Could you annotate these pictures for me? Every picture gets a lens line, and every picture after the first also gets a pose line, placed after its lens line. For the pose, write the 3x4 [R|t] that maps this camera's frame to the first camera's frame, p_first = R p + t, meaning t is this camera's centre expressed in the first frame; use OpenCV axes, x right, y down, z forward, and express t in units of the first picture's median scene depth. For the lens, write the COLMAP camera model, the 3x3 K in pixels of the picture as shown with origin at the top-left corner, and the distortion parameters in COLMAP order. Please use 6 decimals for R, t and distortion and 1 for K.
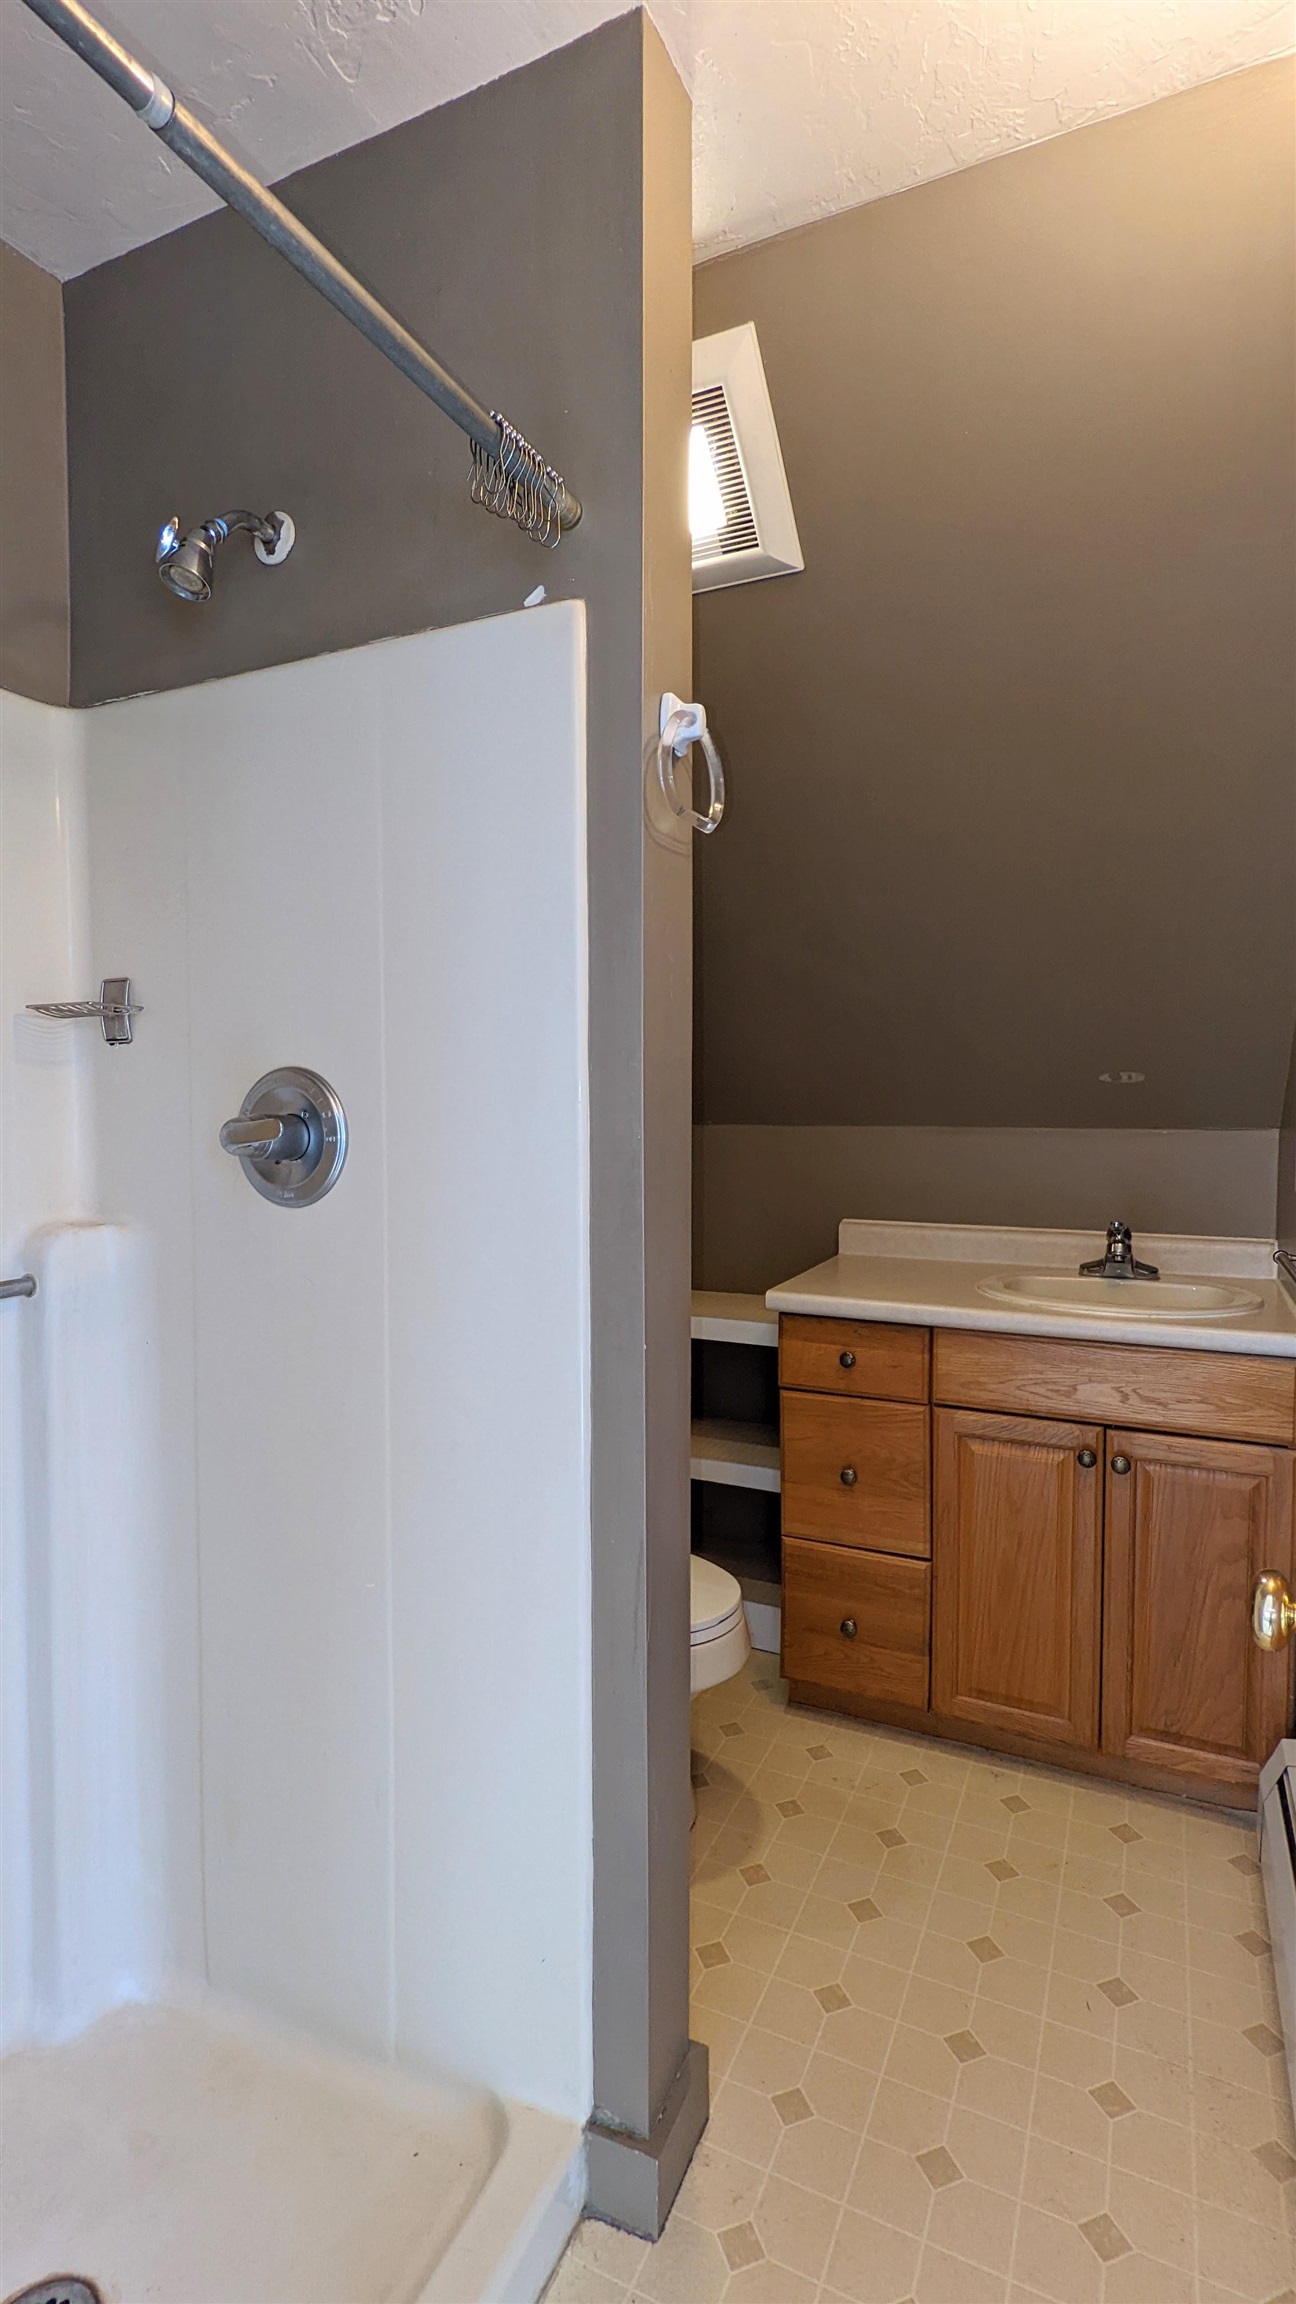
lens RADIAL K [[1106.3, 0, 654.5], [0, 1106.3, 1150.4], [0, 0, 1]] dist [0.002514, 0.000831]
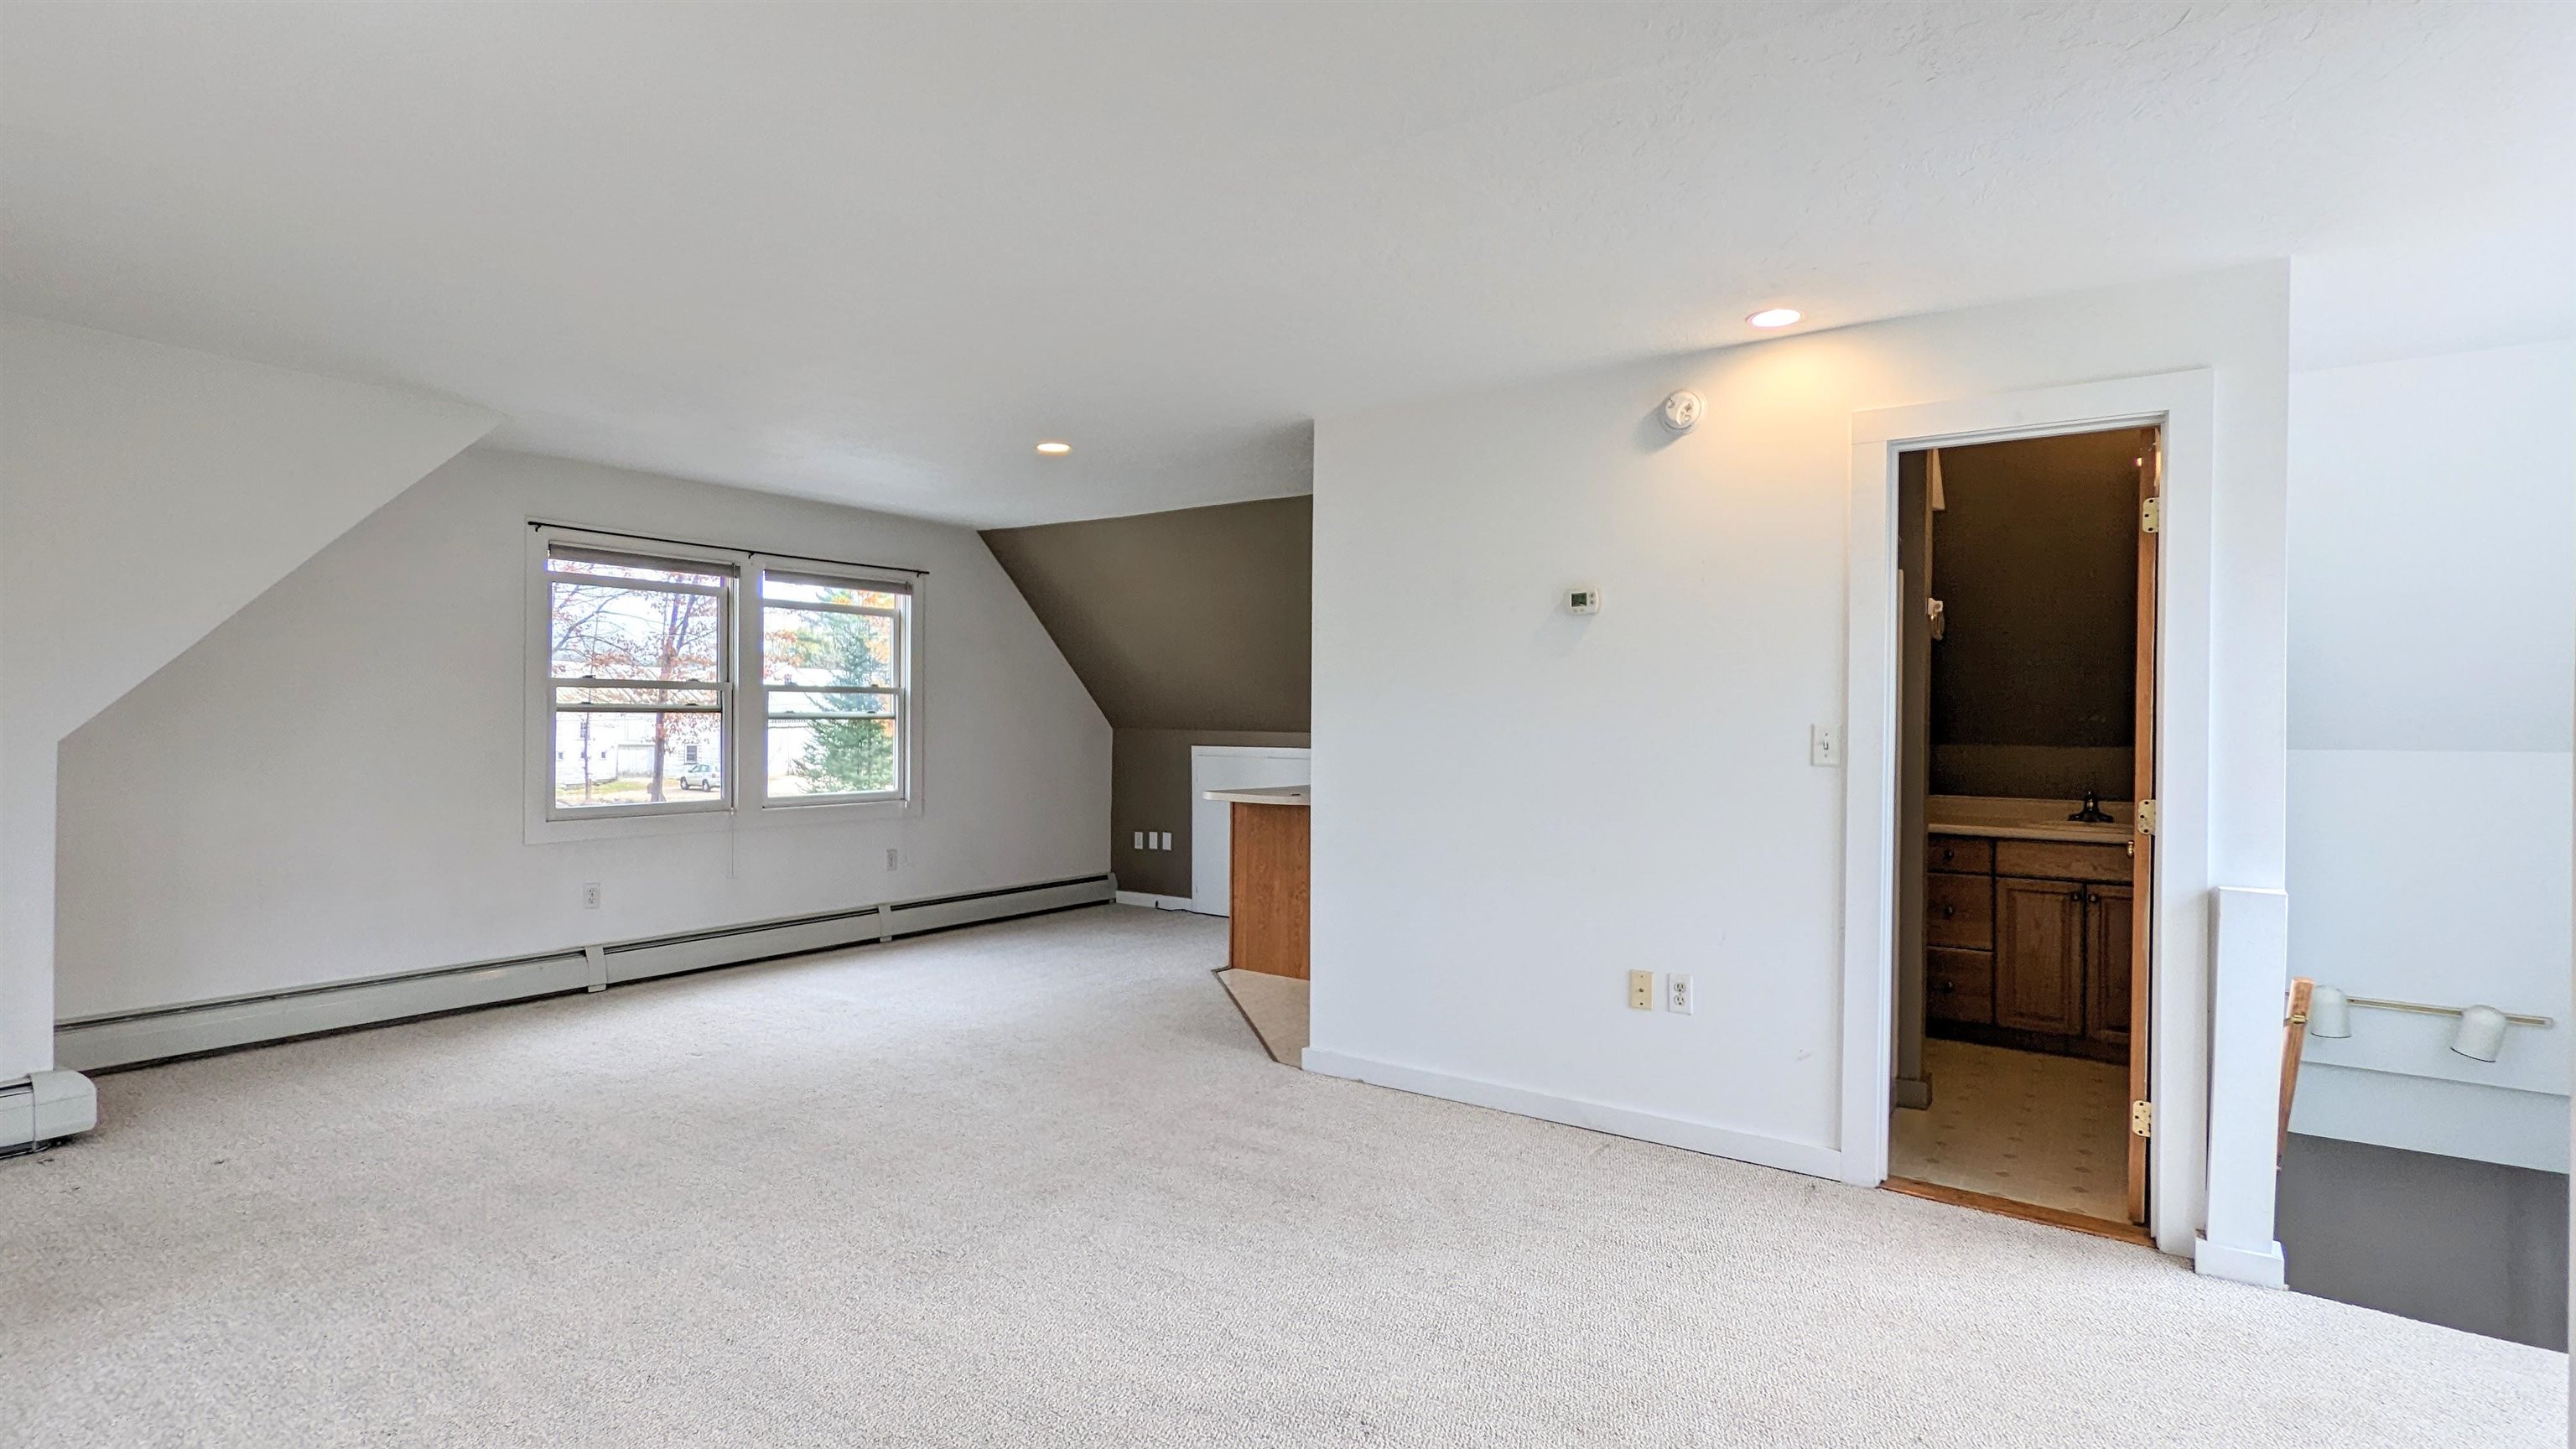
lens RADIAL K [[1236.9, 0, 1305.2], [0, 1236.9, 726.1], [0, 0, 1]] dist [0.002514, 0.000831]
pose [[0.985994, 0.007286, -0.166624, -0.654197], [-0.015134, 0.998832, -0.045879, 0.076156], [0.166095, 0.047758, 0.984953, -1.556044]]
